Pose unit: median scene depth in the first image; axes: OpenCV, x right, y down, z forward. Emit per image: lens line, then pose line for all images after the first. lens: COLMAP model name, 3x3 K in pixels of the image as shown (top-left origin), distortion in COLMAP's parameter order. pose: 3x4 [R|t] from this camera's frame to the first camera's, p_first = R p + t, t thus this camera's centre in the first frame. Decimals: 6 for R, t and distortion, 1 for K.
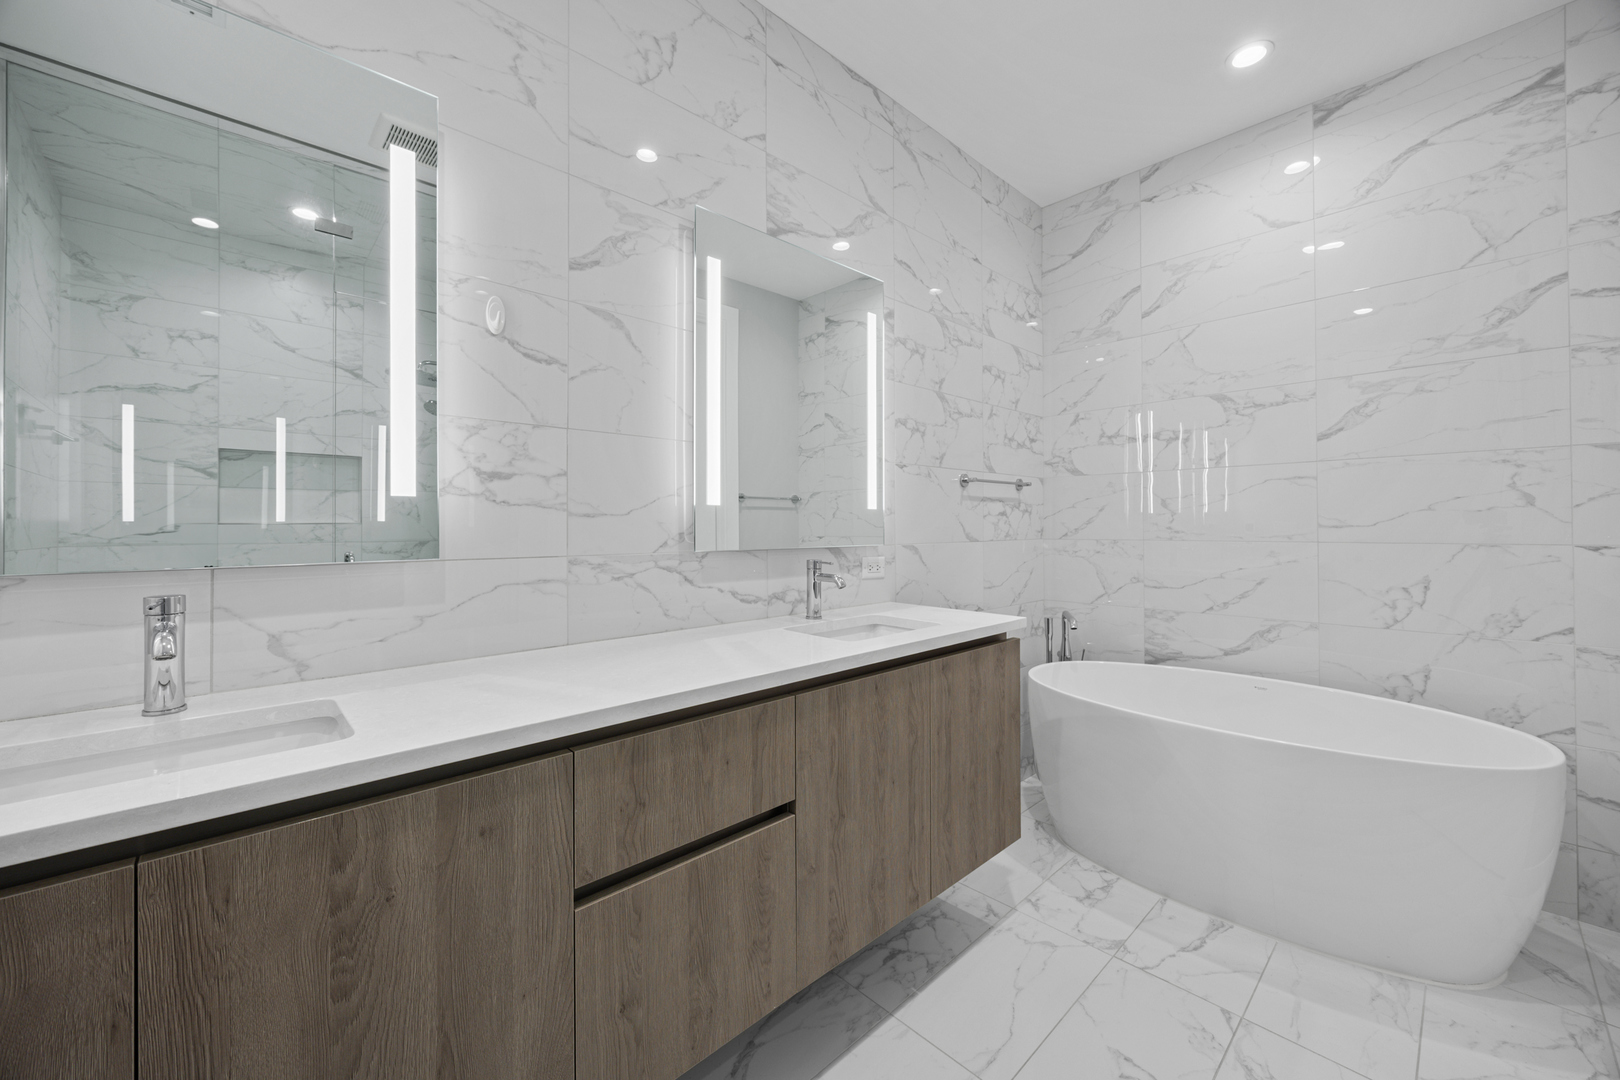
lens RADIAL K [[616.6, 0, 802.4], [0, 616.6, 529.9], [0, 0, 1]] dist [-0.002823, 0.000229]
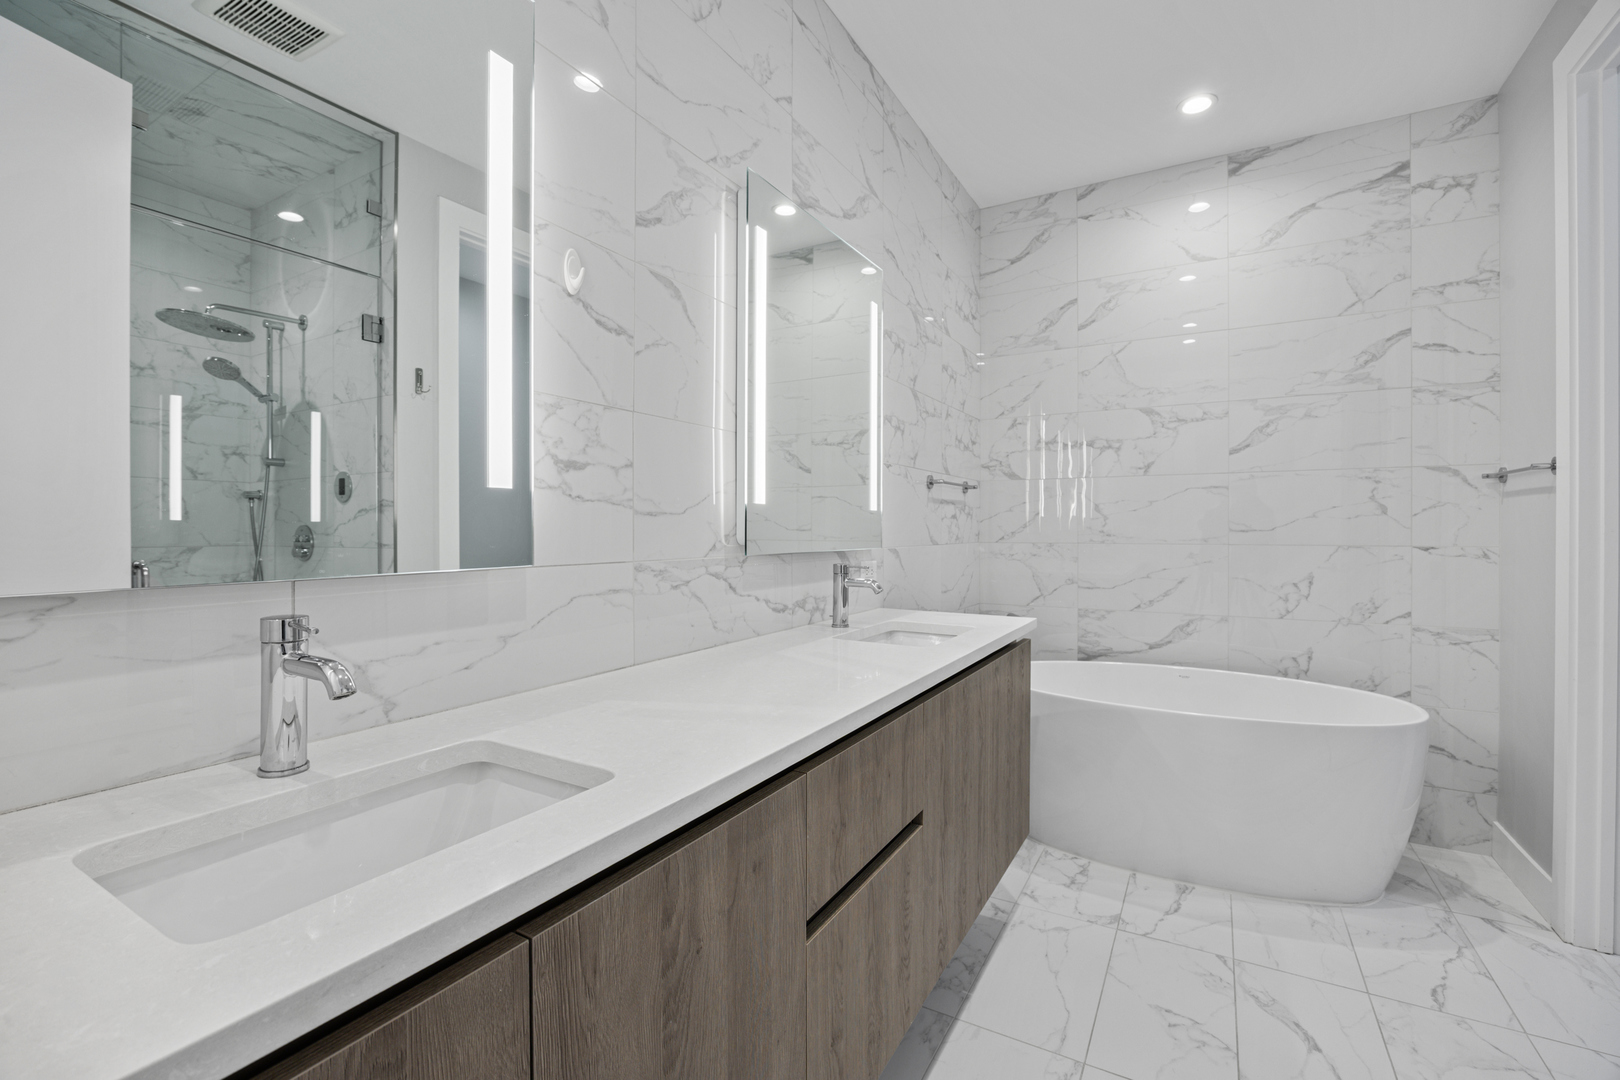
lens RADIAL K [[700.7, 0, 782.0], [0, 700.7, 541.6], [0, 0, 1]] dist [-0.017931, 0.002637]
pose [[0.958492, -0.000614, 0.285118, -0.396088], [-0.002725, 0.999932, 0.011314, 0.003022], [-0.285106, -0.011621, 0.958426, 0.011357]]
